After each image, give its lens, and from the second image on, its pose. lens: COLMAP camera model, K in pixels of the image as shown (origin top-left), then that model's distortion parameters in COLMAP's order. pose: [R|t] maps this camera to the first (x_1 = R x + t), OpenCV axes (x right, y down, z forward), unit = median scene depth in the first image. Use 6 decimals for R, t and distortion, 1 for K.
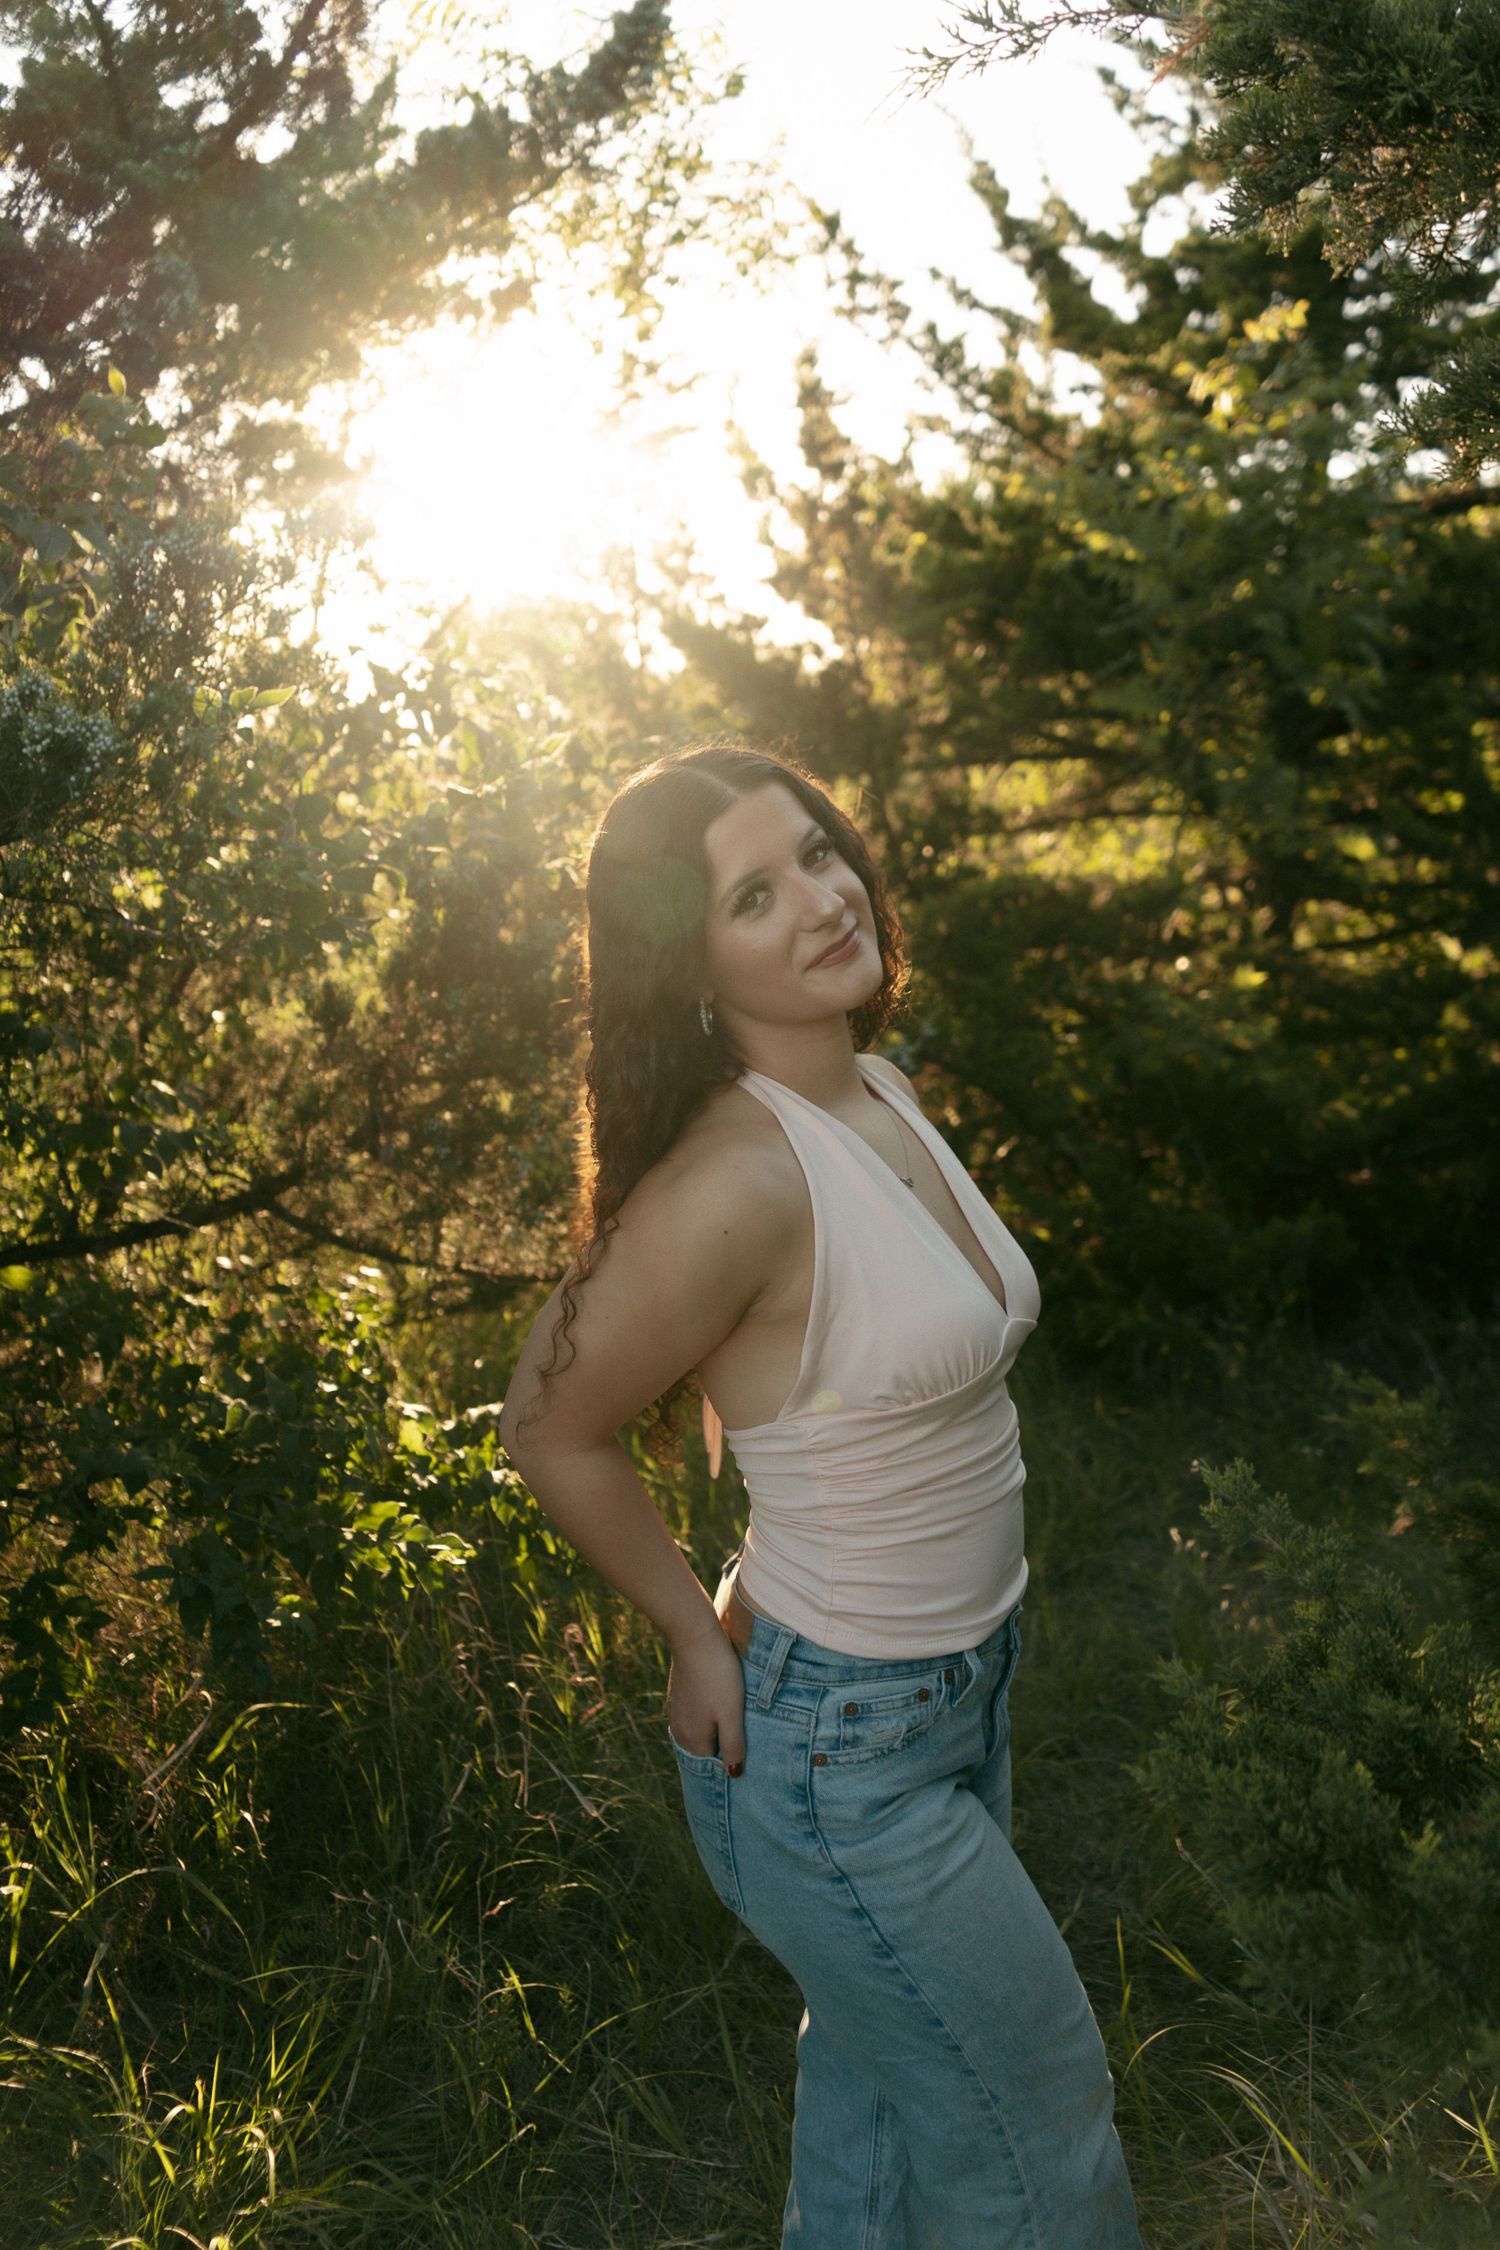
lens RADIAL K [[1806.1, 0, 740.6], [0, 1806.1, 1129.9], [0, 0, 1]] dist [-0.002730, -0.006104]
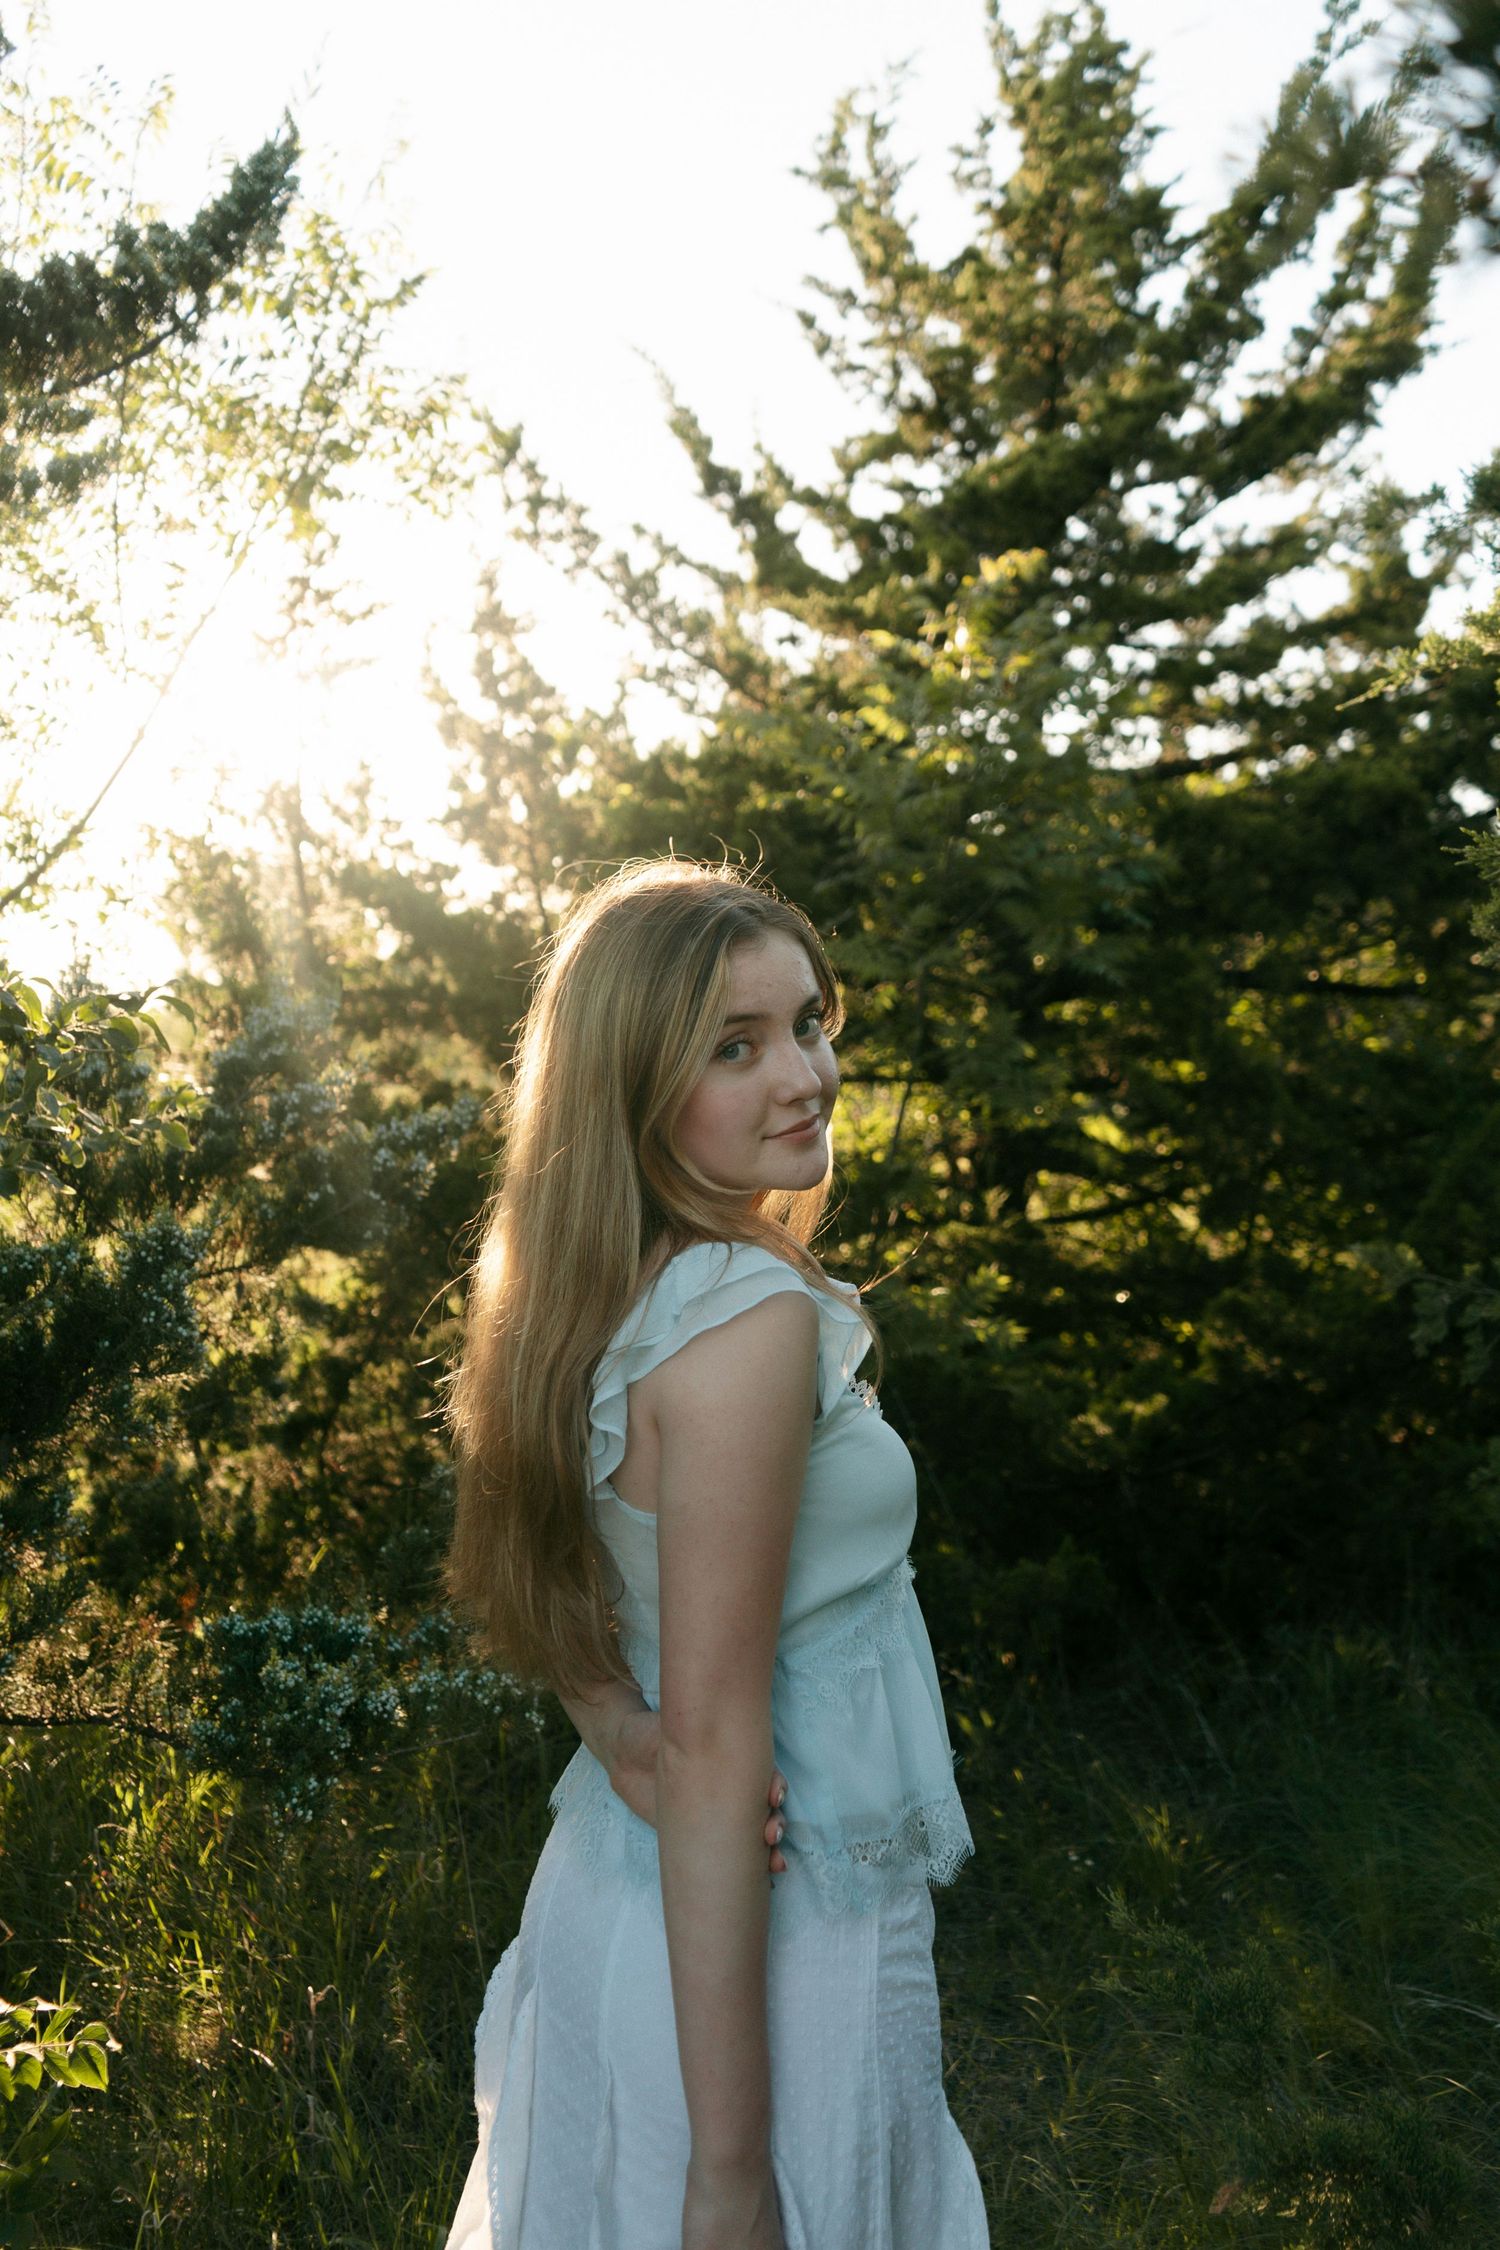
lens RADIAL K [[1806.1, 0, 742.3], [0, 1806.1, 1136.7], [0, 0, 1]] dist [-0.002730, -0.006104]
pose [[0.989883, 0.003298, 0.141849, 0.031586], [0.016284, 0.990483, -0.136669, -0.023240], [-0.140950, 0.137596, 0.980408, 0.113107]]
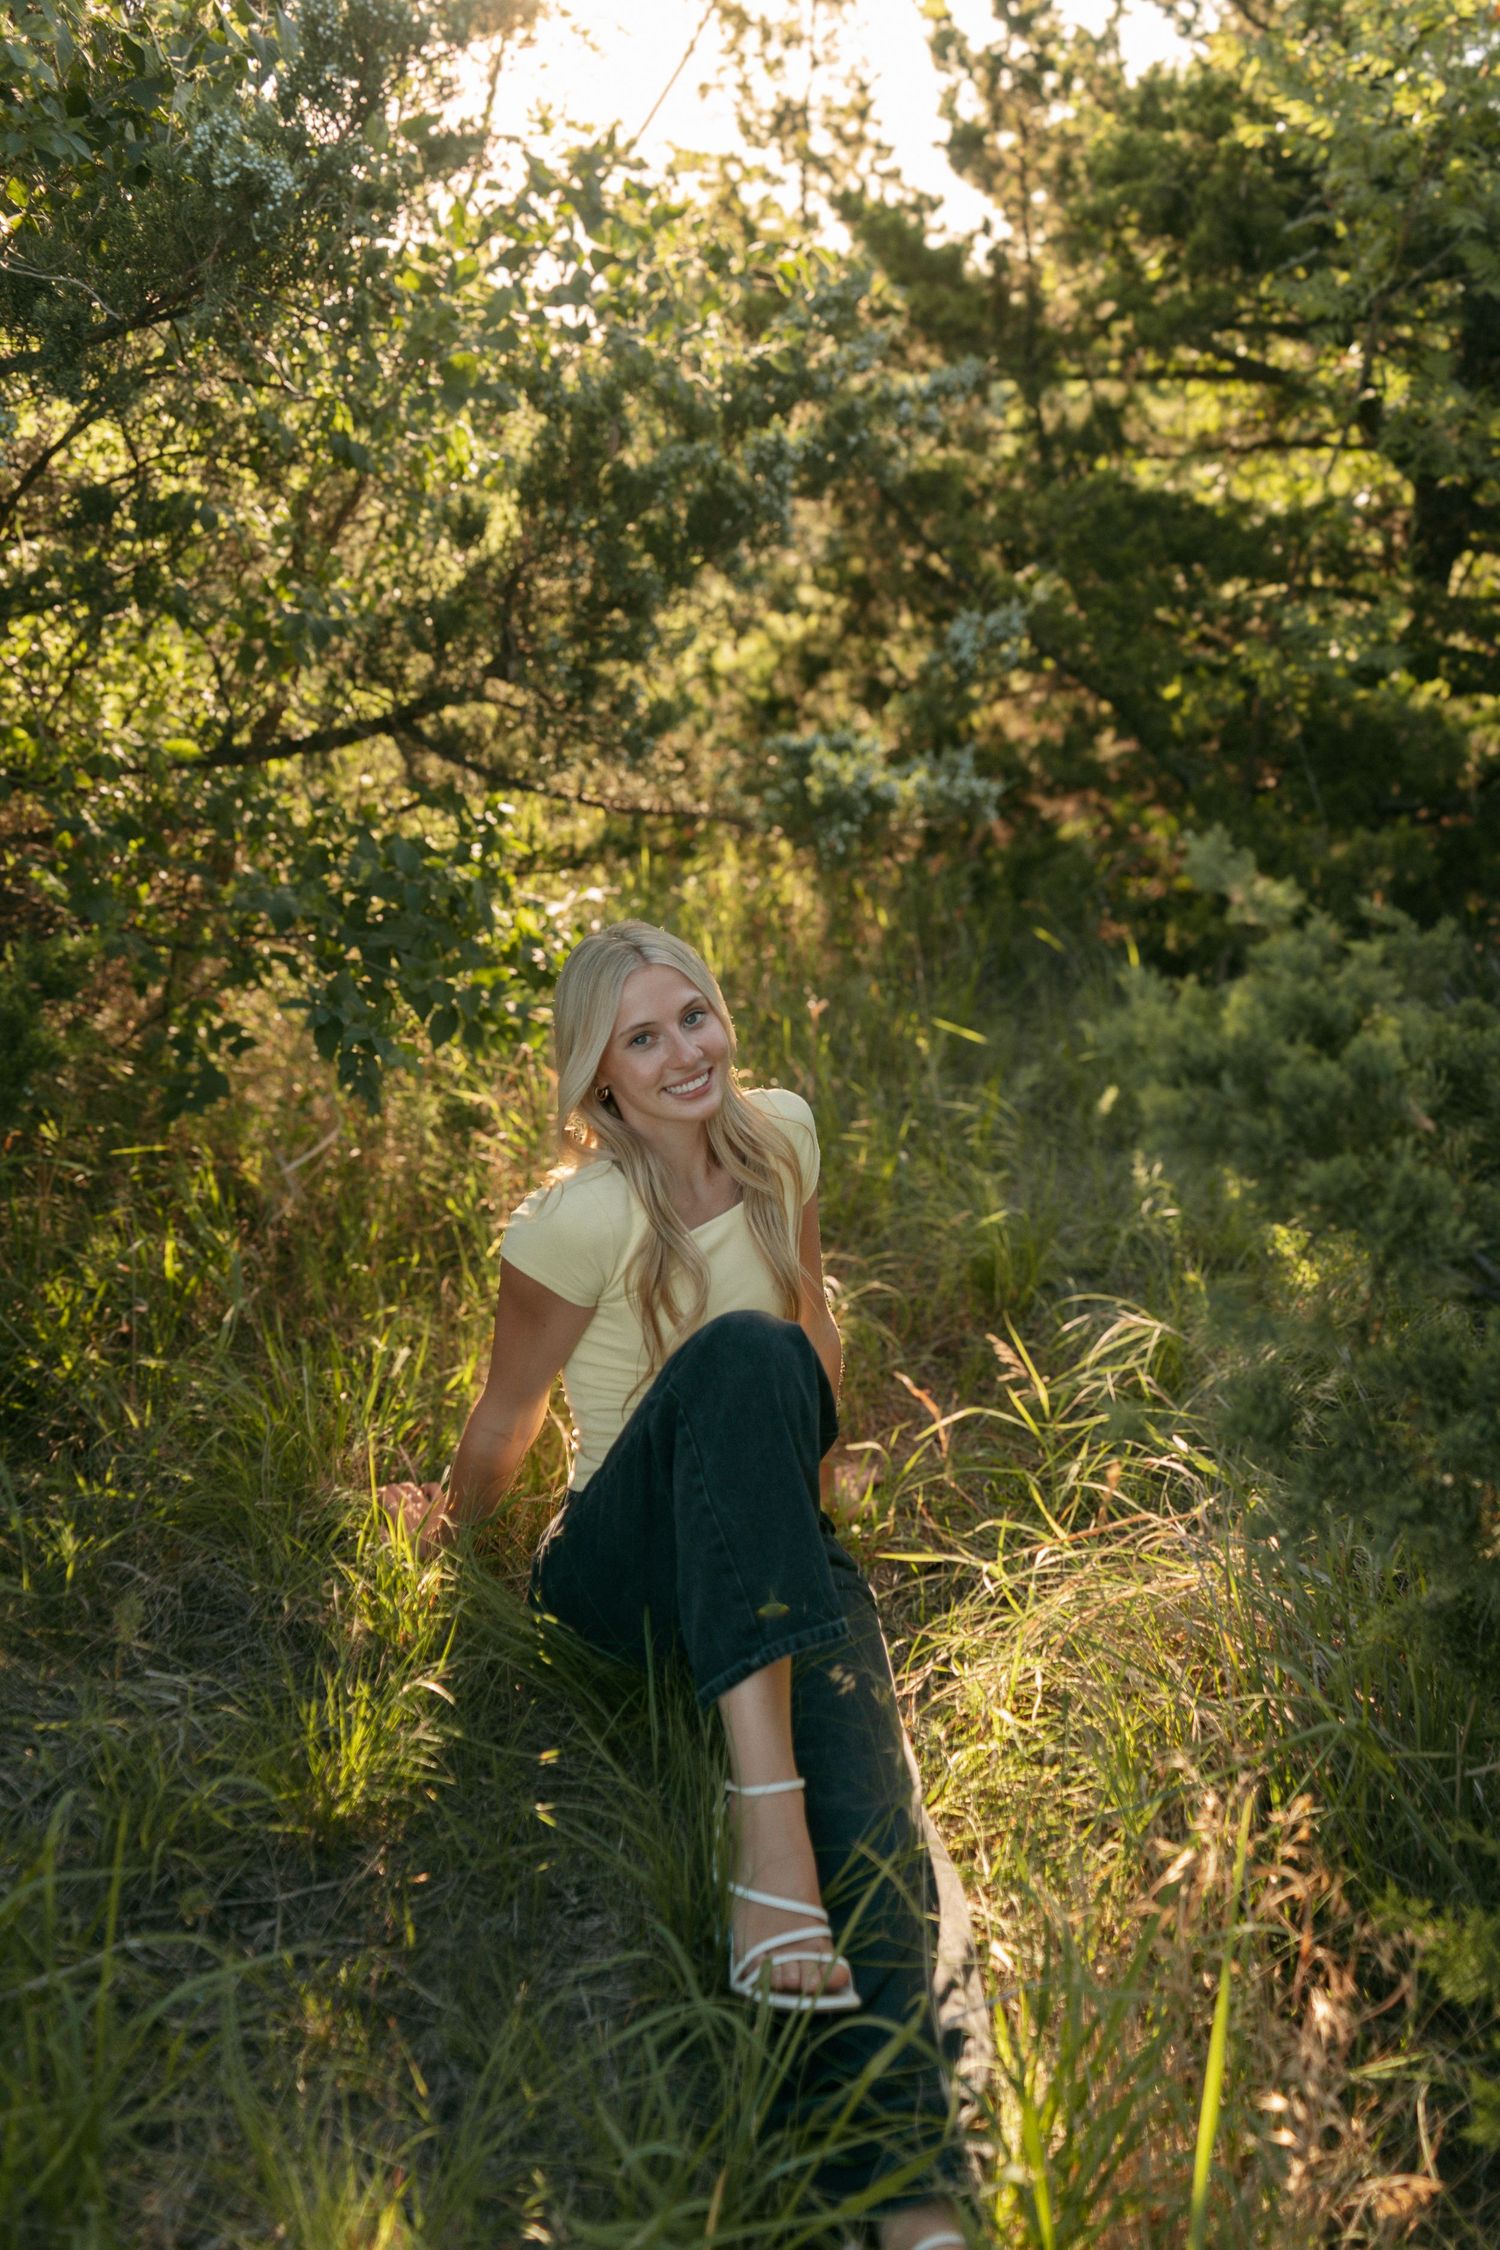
lens RADIAL K [[1806.1, 0, 731.2], [0, 1806.1, 1129.3], [0, 0, 1]] dist [-0.002730, -0.006104]
pose [[0.993609, 0.094343, -0.061977, 0.010917], [-0.081262, 0.978924, 0.187360, 0.034475], [0.078347, -0.181126, 0.980334, -0.044538]]
